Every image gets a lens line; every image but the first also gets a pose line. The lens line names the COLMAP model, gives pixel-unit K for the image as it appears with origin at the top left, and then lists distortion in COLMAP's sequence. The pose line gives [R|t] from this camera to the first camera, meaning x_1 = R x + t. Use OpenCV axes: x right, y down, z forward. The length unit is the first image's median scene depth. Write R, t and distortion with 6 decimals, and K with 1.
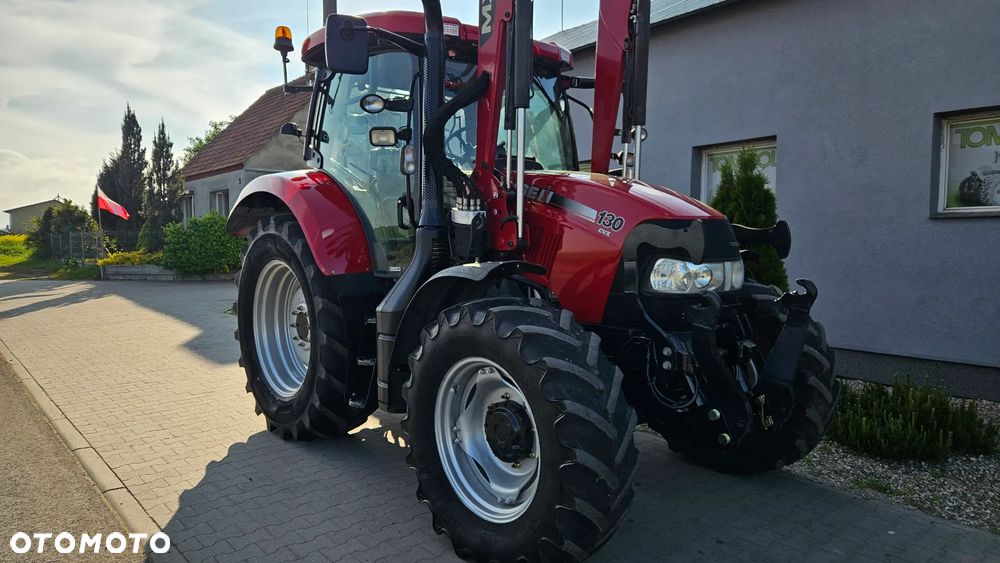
lens RADIAL K [[676.0, 0, 487.1], [0, 676.0, 290.0], [0, 0, 1]] dist [0.052455, -0.026876]
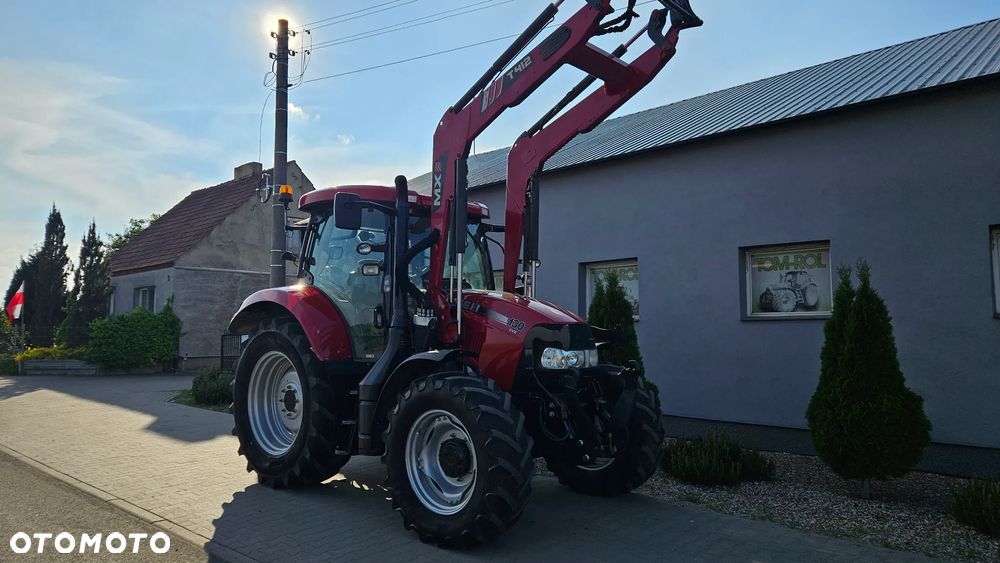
lens RADIAL K [[676.8, 0, 490.0], [0, 676.8, 284.5], [0, 0, 1]] dist [0.072329, -0.027477]
pose [[0.990639, 0.010536, 0.136098, -0.083437], [0.009232, 0.989564, -0.143801, 0.029169], [-0.136193, 0.143711, 0.980203, -0.485896]]
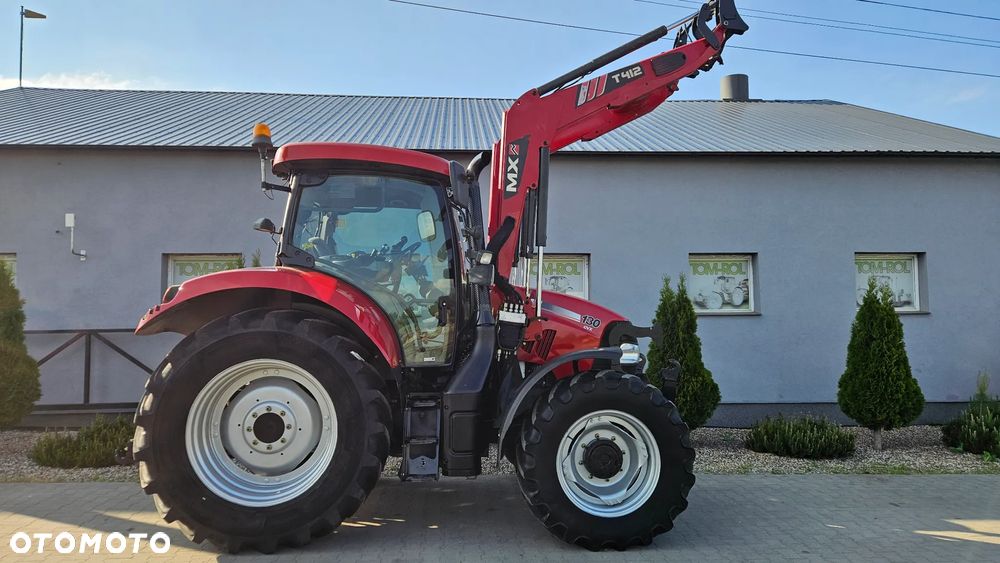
lens RADIAL K [[676.8, 0, 502.7], [0, 676.8, 281.5], [0, 0, 1]] dist [0.072329, -0.027477]
pose [[0.584787, 0.048250, 0.809751, -1.065775], [0.067488, 0.991875, -0.107841, -0.030085], [-0.808375, 0.117713, 0.576779, 0.187320]]
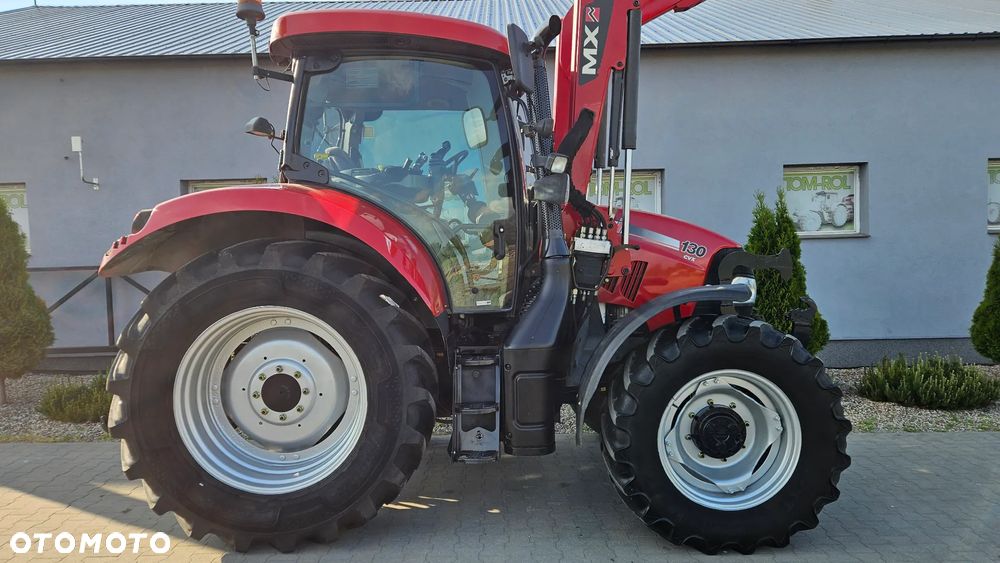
lens RADIAL K [[710.6, 0, 502.2], [0, 710.6, 280.9], [0, 0, 1]] dist [0.083997, -0.001911]
pose [[0.641012, -0.042553, 0.766350, -0.873458], [0.080998, 0.996637, -0.012411, -0.047937], [-0.763245, 0.070028, 0.642303, 0.370815]]
